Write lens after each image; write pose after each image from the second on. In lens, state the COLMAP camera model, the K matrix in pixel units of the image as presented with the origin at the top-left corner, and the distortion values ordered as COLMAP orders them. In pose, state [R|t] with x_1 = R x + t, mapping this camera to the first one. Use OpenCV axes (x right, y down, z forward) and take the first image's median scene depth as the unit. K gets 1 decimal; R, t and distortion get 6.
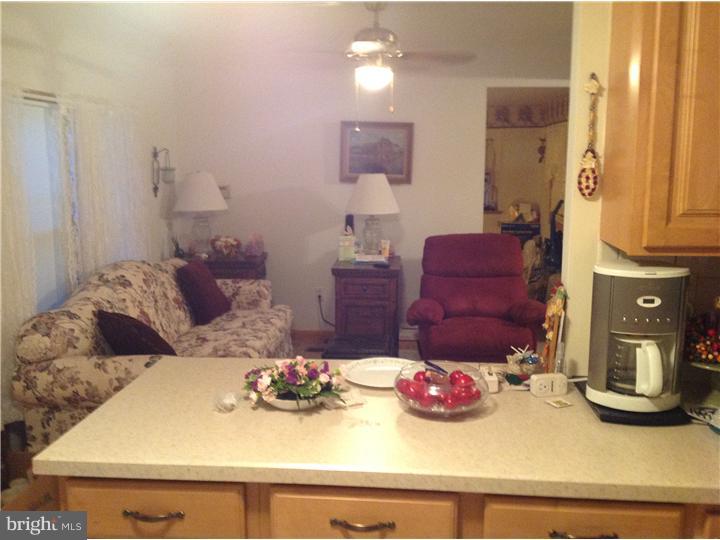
lens RADIAL K [[682.3, 0, 355.8], [0, 682.3, 269.7], [0, 0, 1]] dist [0.175539, -0.330668]
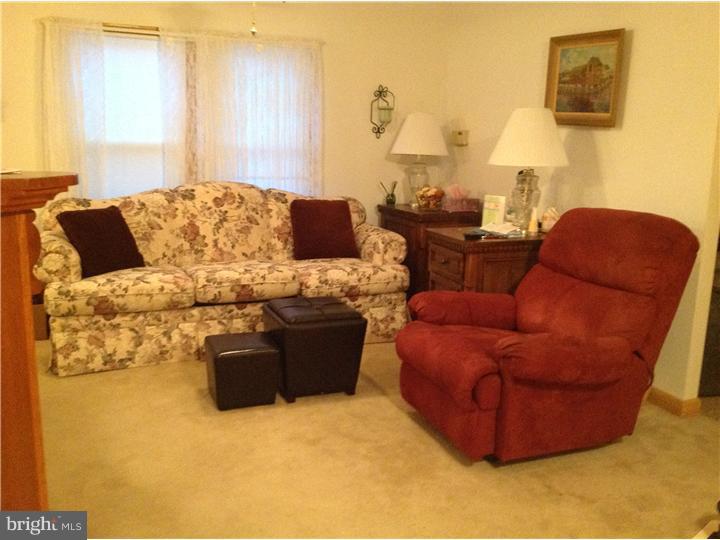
lens RADIAL K [[682.3, 0, 355.8], [0, 682.3, 269.7], [0, 0, 1]] dist [0.175539, -0.330668]
pose [[0.463526, 0.195639, -0.864216, 0.556801], [-0.173347, 0.976497, 0.128082, -0.037497], [0.868962, 0.090439, 0.486545, 0.490704]]
